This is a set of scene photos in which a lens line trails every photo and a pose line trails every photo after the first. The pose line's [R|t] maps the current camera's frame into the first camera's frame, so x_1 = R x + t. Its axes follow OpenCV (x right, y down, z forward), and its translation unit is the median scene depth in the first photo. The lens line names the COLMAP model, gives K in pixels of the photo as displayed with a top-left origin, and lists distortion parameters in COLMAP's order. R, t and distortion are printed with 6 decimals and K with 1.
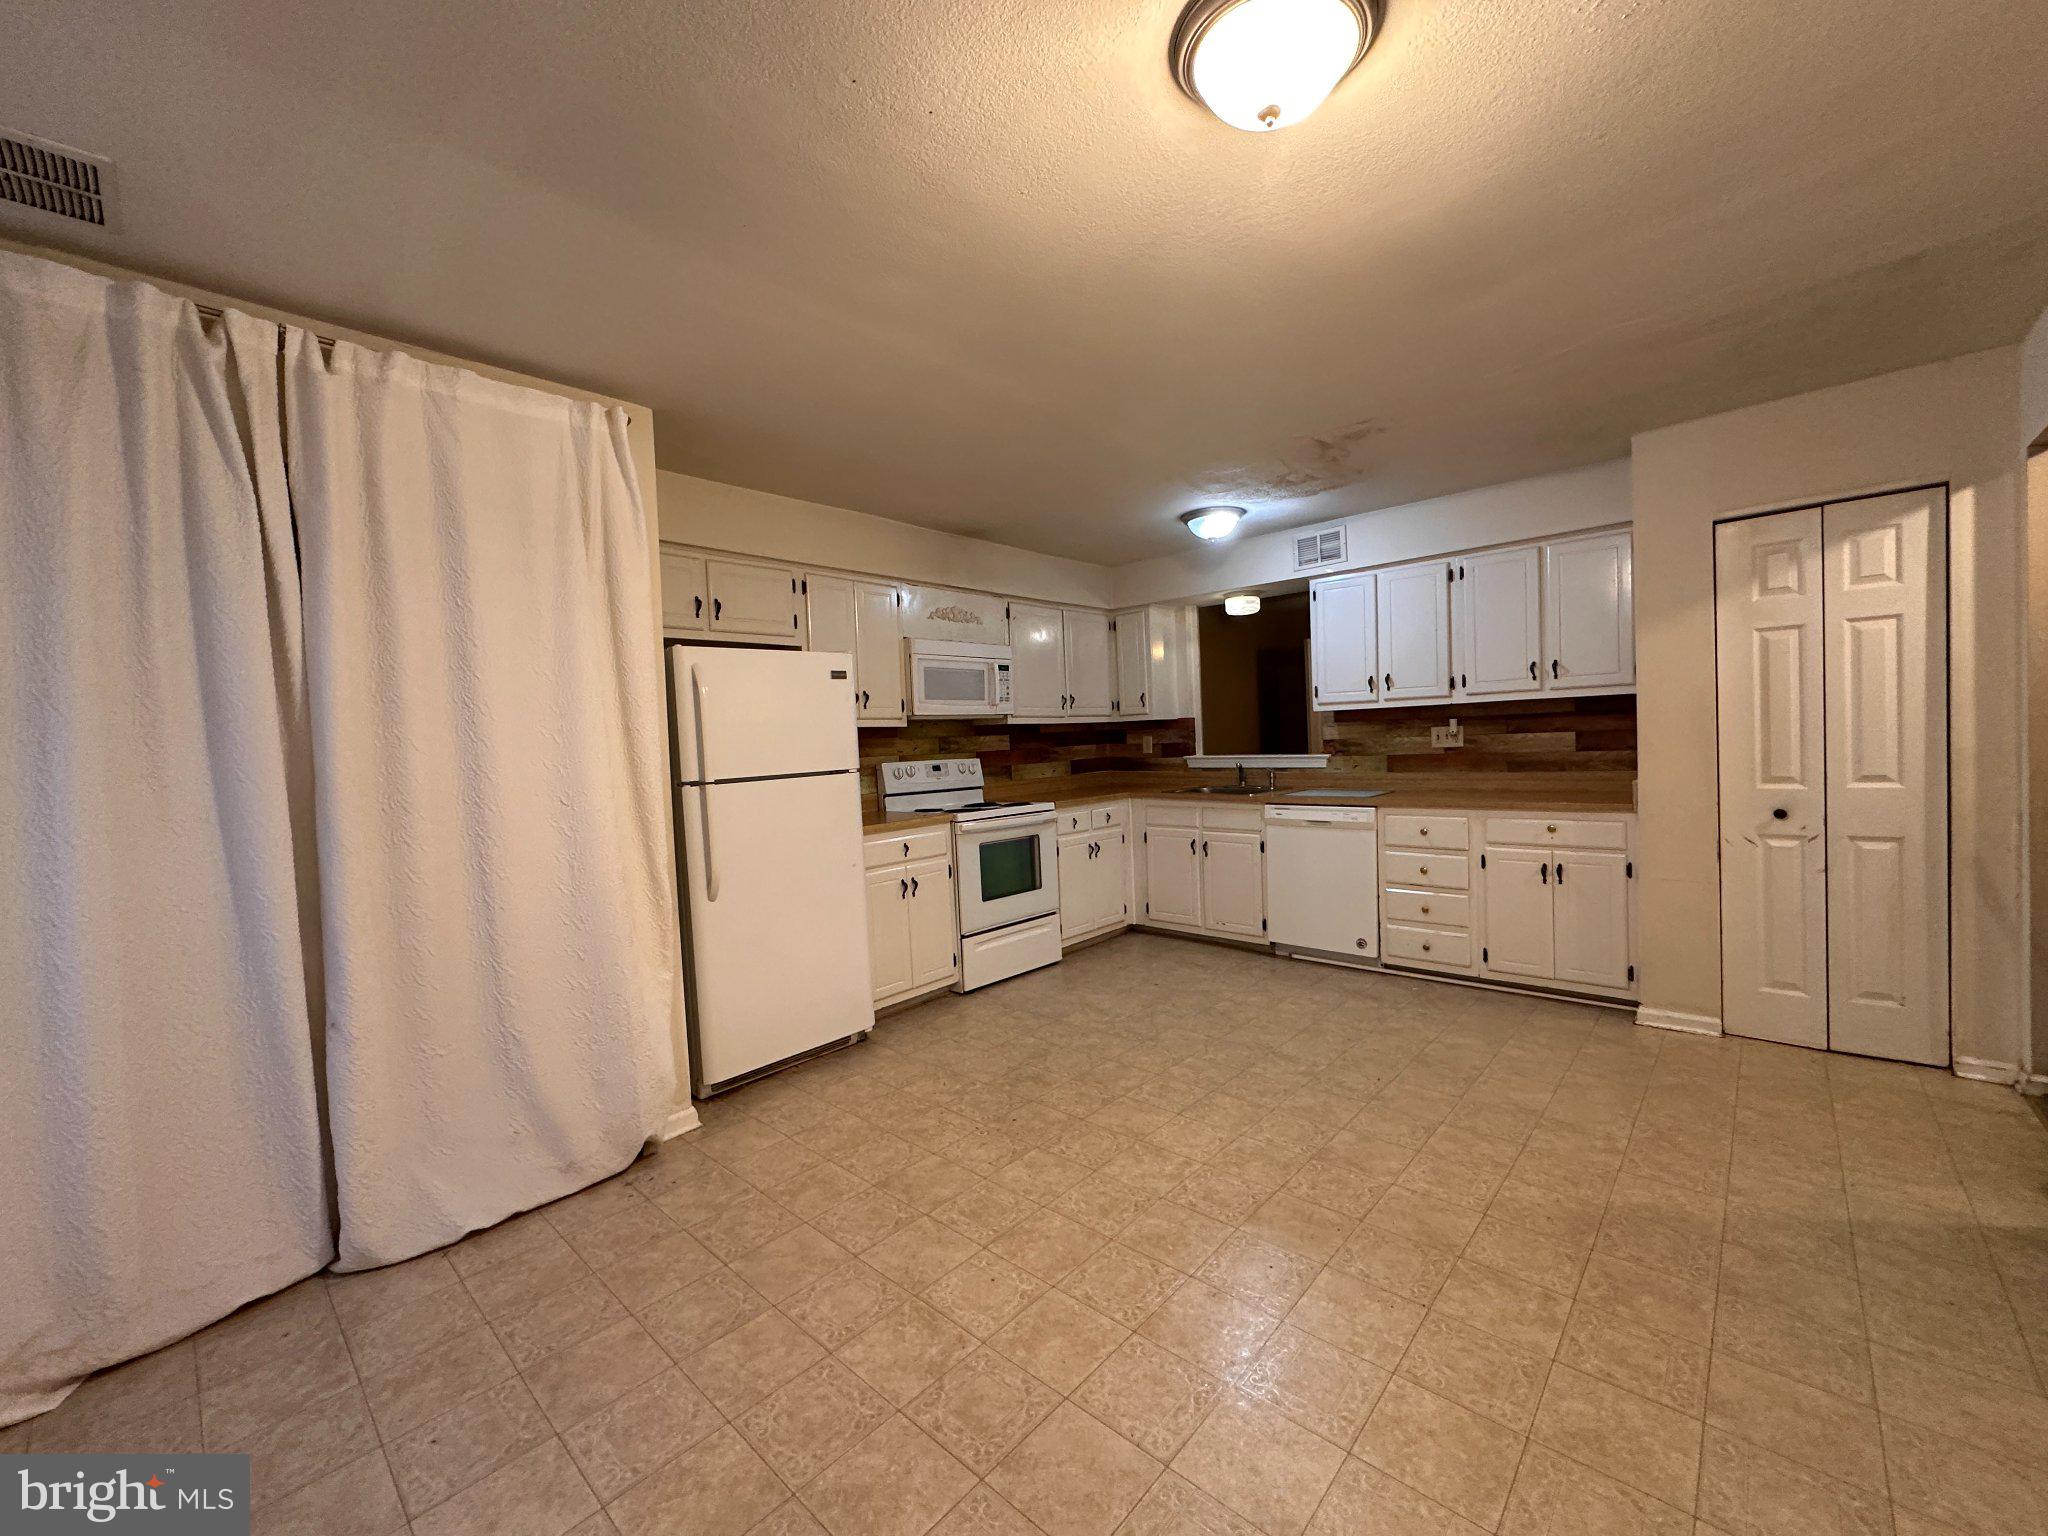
lens RADIAL K [[820.8, 0, 1024.0], [0, 820.8, 768.0], [0, 0, 1]] dist [-0.001827, 0.000769]
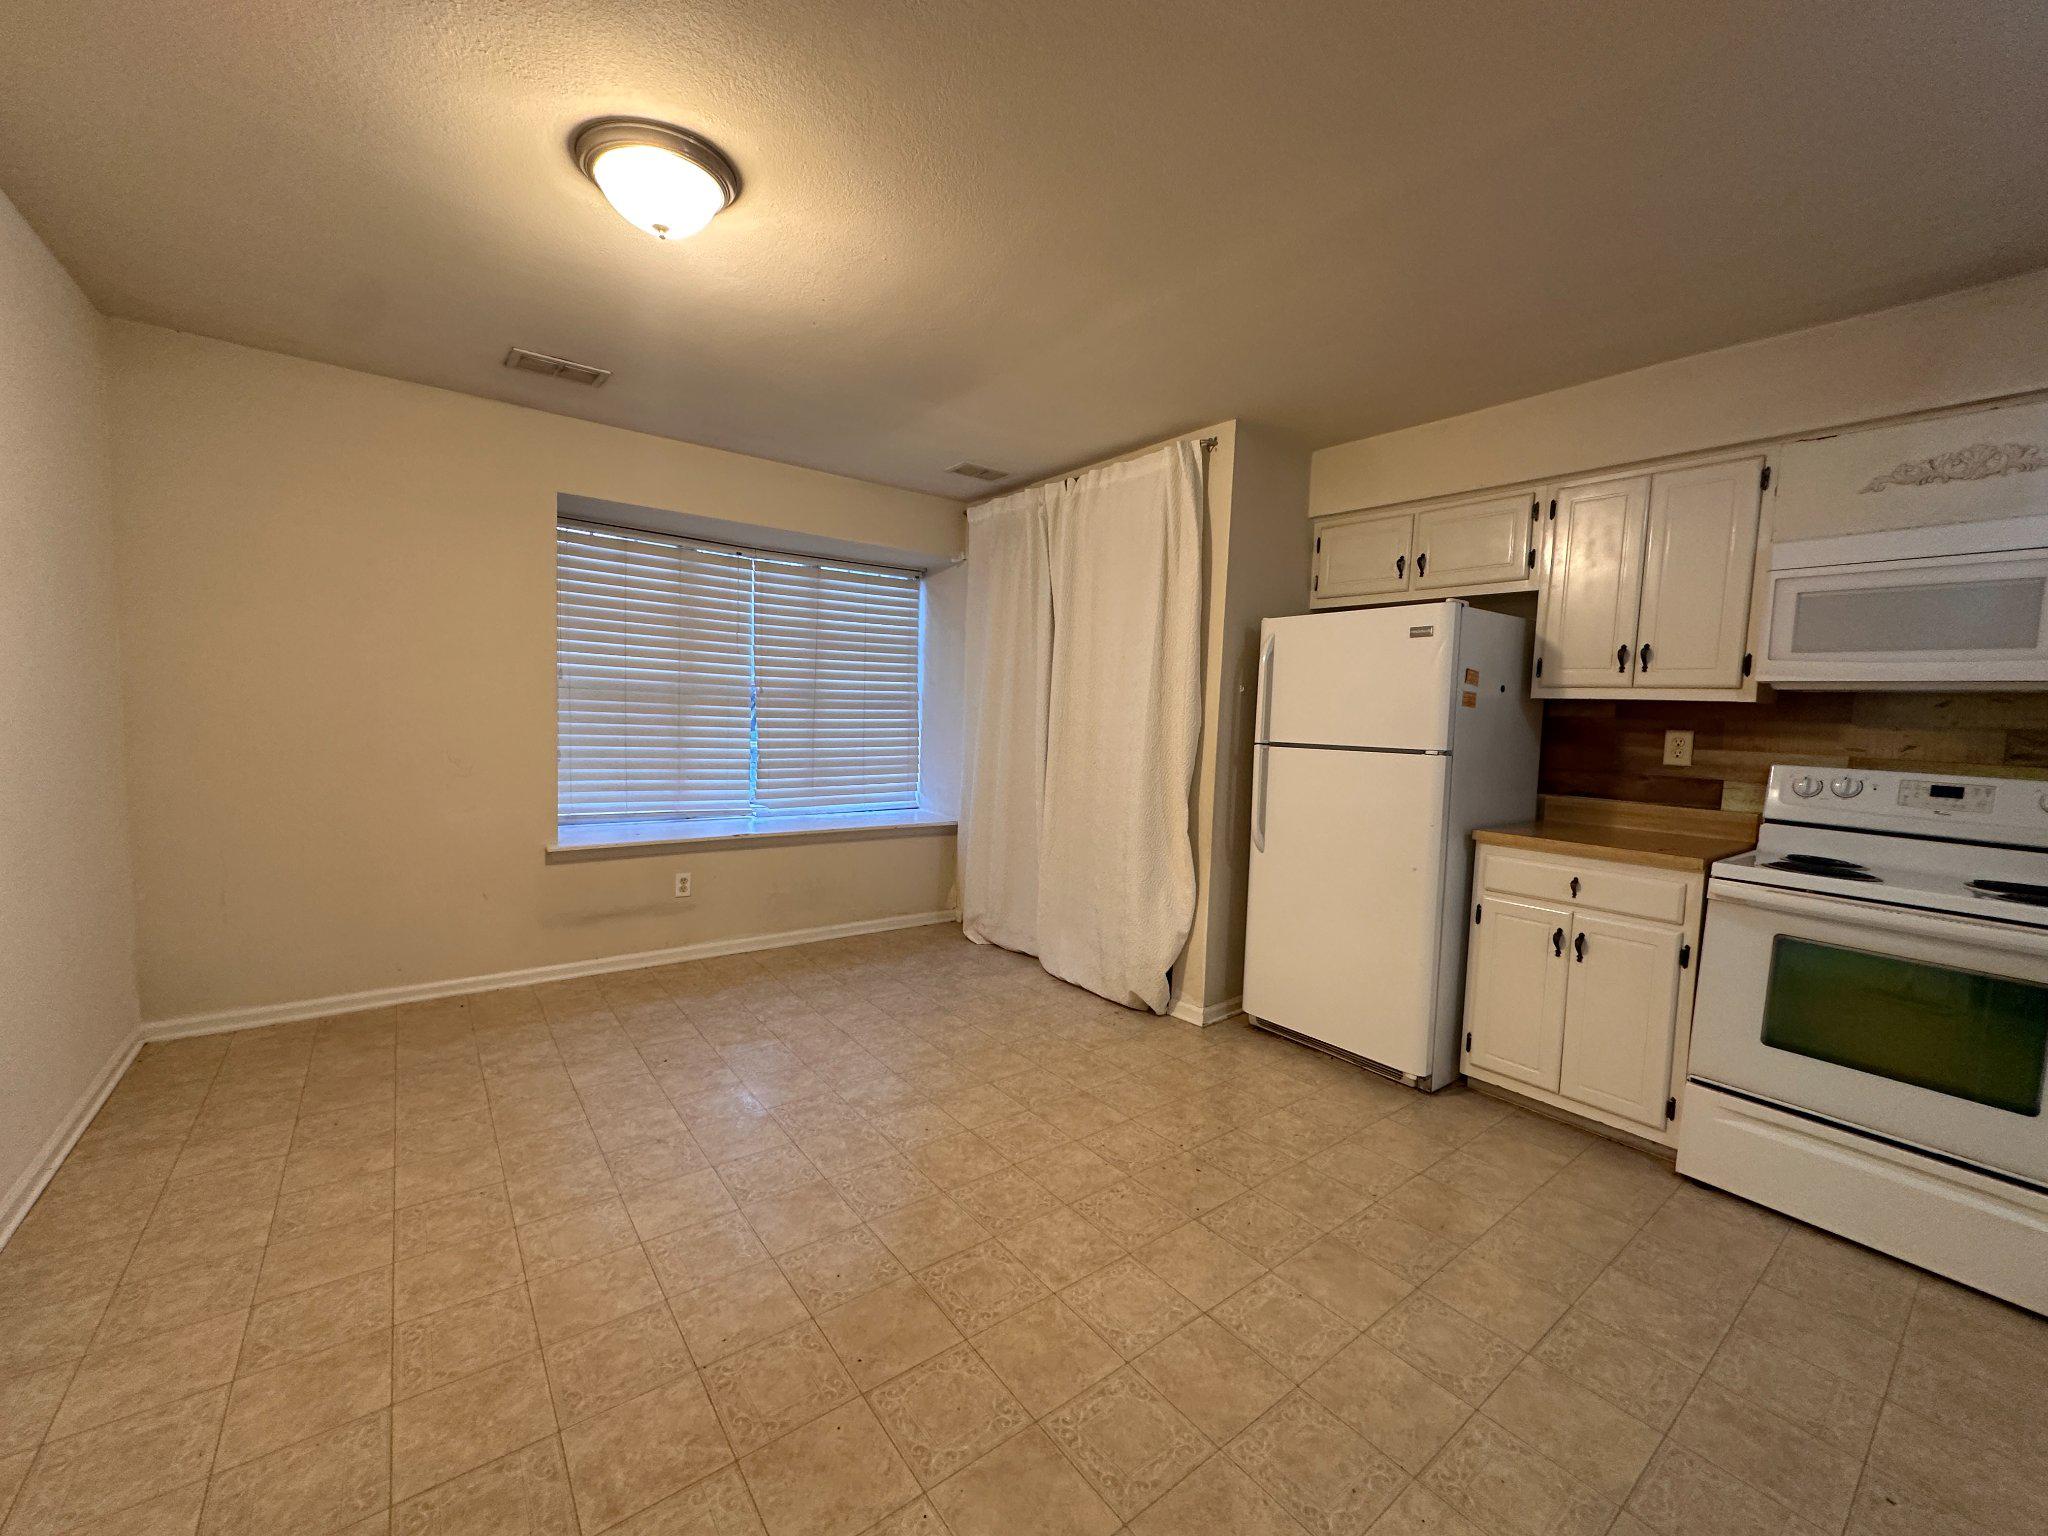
lens RADIAL K [[820.8, 0, 1024.0], [0, 820.8, 768.0], [0, 0, 1]] dist [-0.001827, 0.000769]
pose [[-0.181912, 0.107487, -0.977423, 0.899821], [-0.061615, 0.990808, 0.120426, -0.074477], [0.981383, 0.082131, -0.173617, 1.066579]]
